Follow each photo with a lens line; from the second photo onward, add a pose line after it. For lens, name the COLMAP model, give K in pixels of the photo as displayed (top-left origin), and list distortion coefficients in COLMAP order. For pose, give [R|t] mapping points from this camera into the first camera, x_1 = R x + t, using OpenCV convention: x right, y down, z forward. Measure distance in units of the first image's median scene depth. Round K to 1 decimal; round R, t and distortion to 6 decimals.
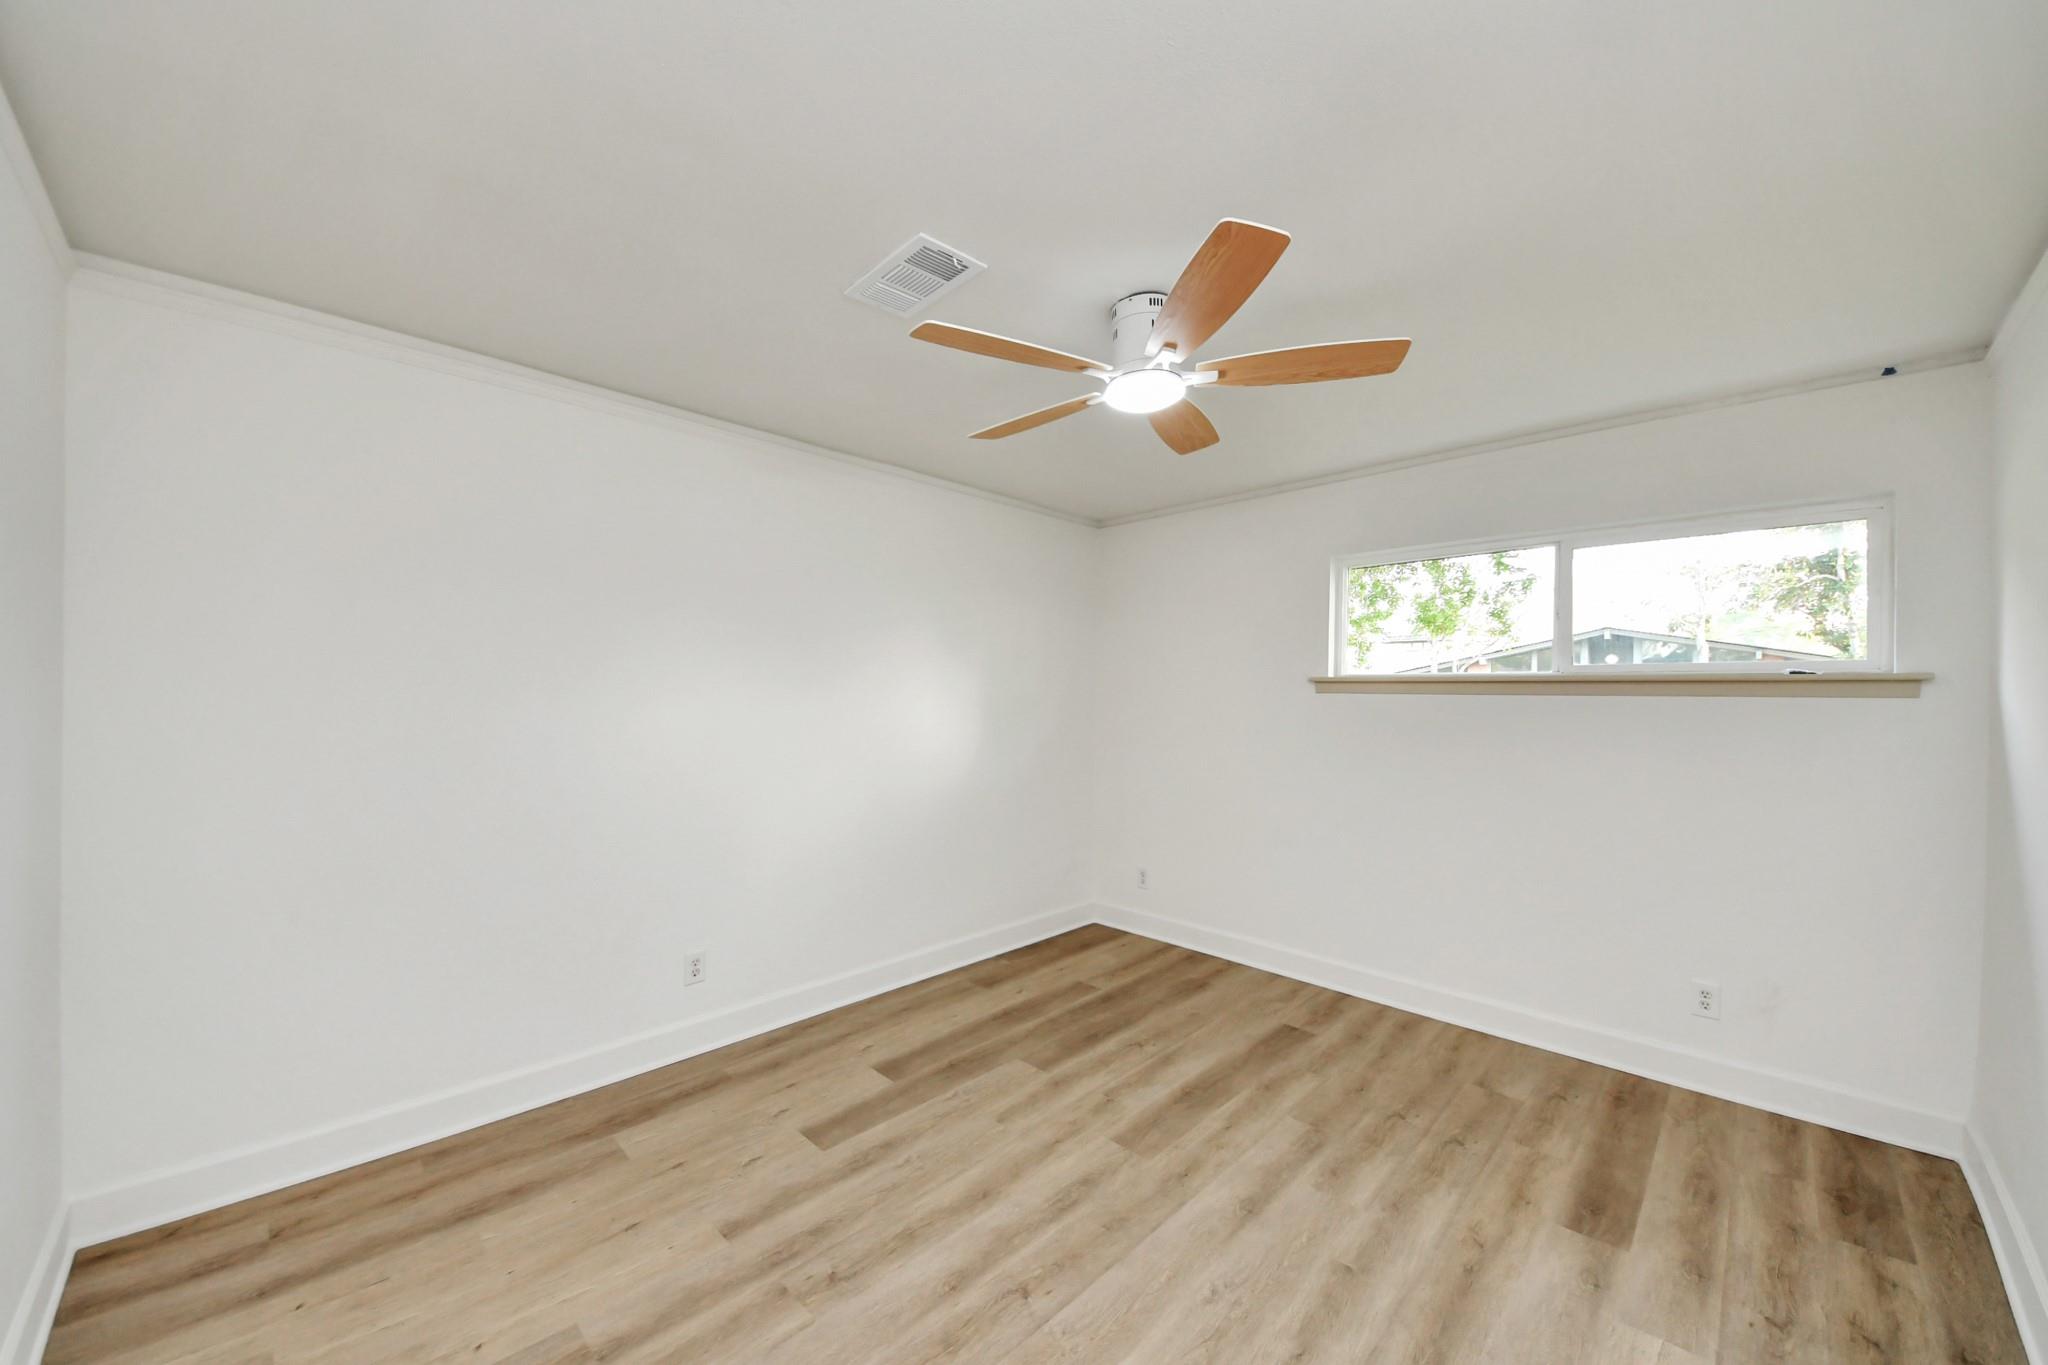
lens RADIAL K [[735.3, 0, 1027.0], [0, 735.3, 695.5], [0, 0, 1]] dist [0.021592, -0.011938]
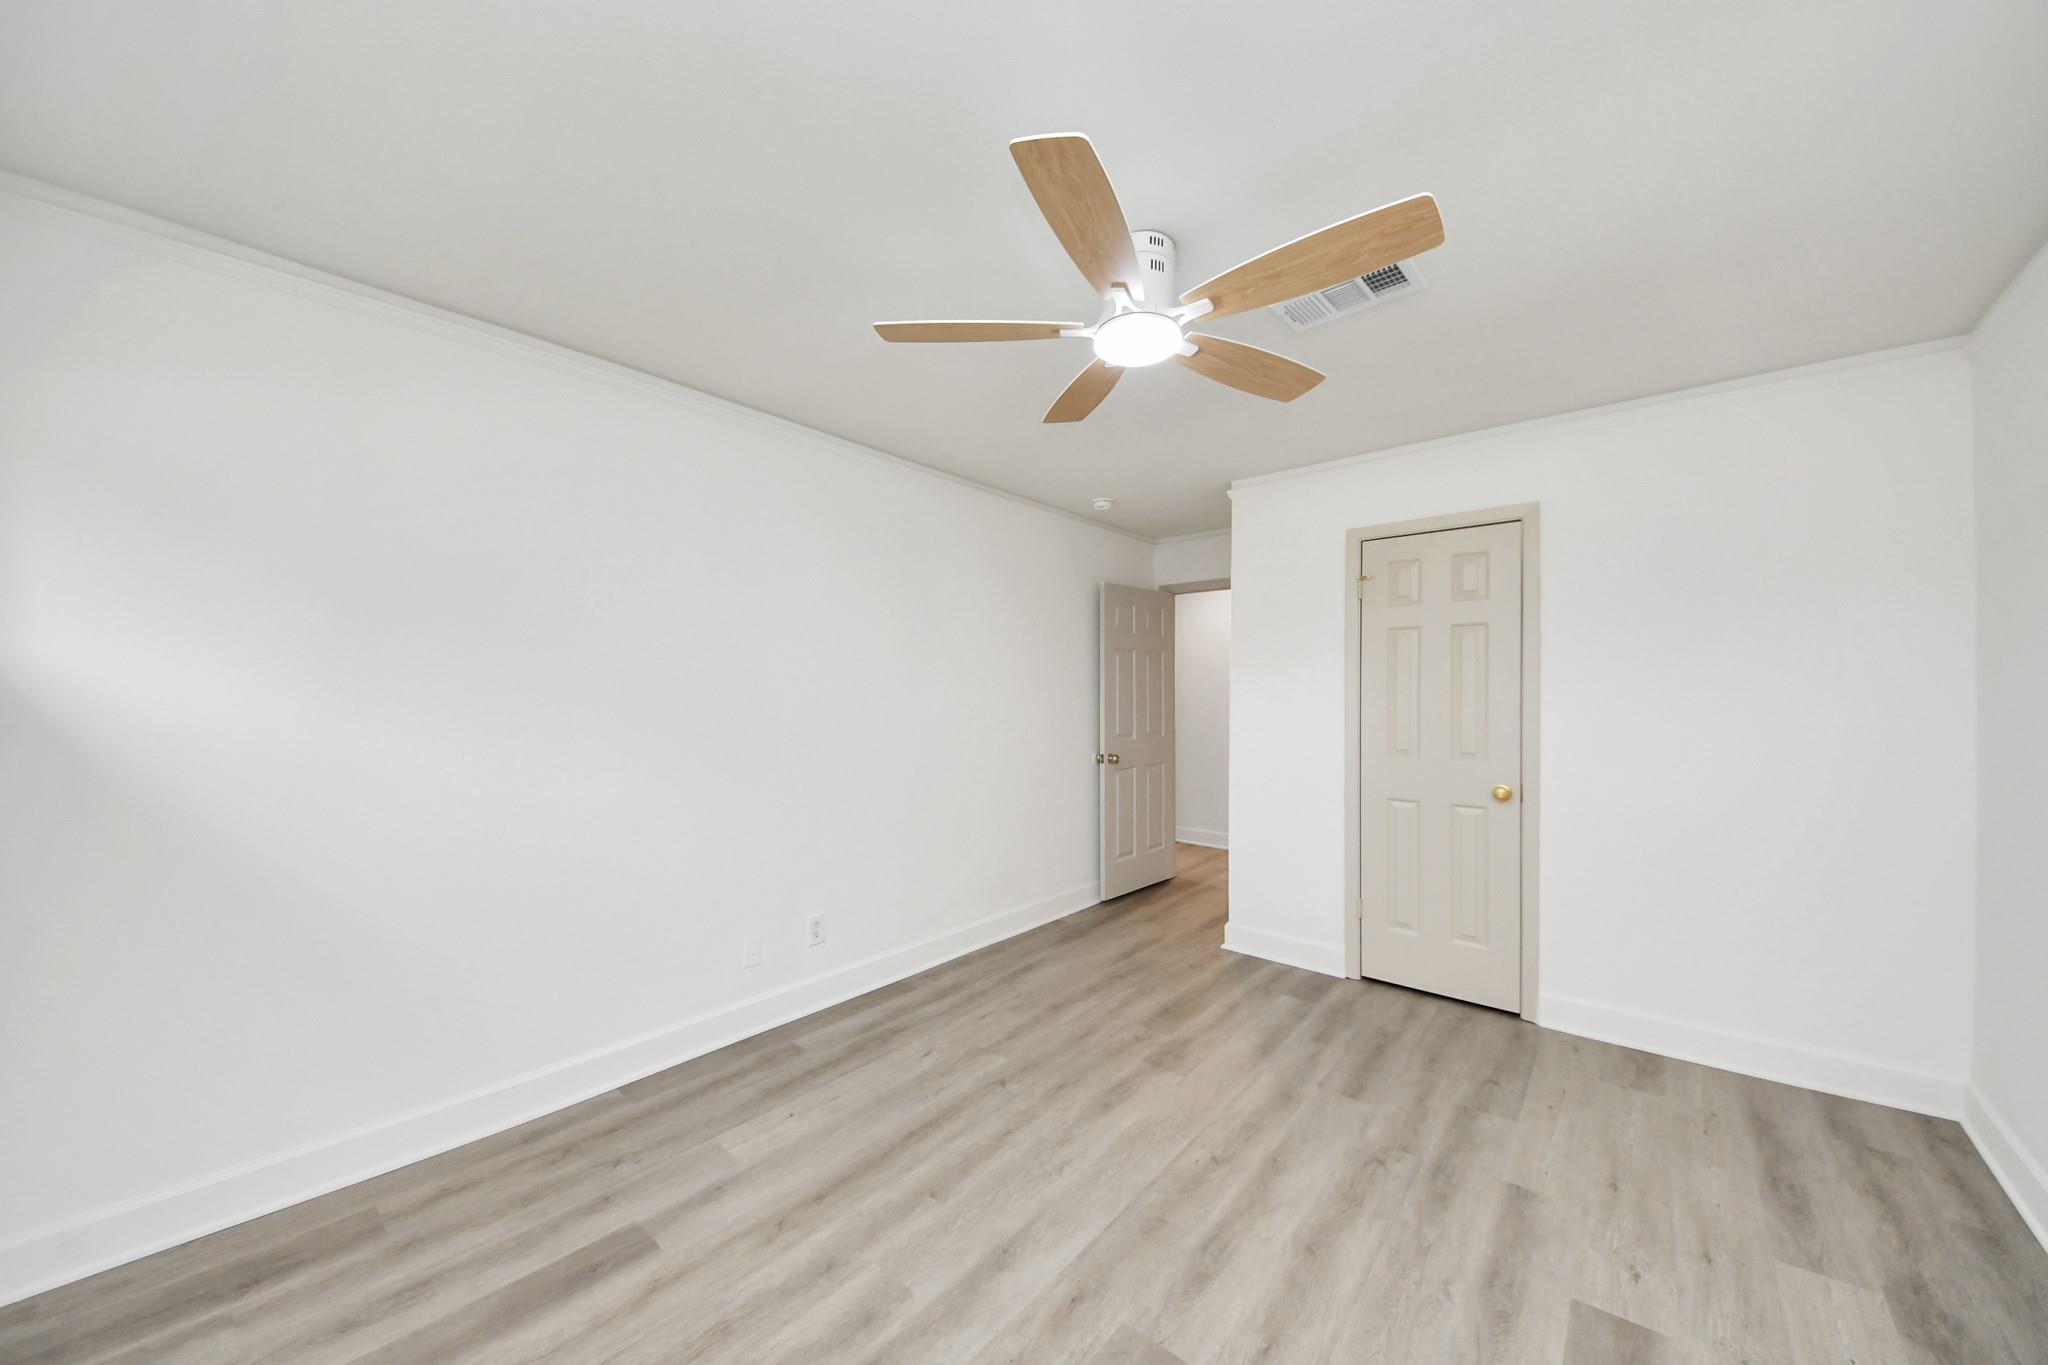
lens RADIAL K [[735.3, 0, 1027.0], [0, 735.3, 695.5], [0, 0, 1]] dist [0.021592, -0.011938]
pose [[-0.996346, -0.013539, -0.084329, 0.374412], [-0.012885, 0.999883, -0.008285, 0.053731], [0.084431, -0.007168, -0.996404, 1.962906]]
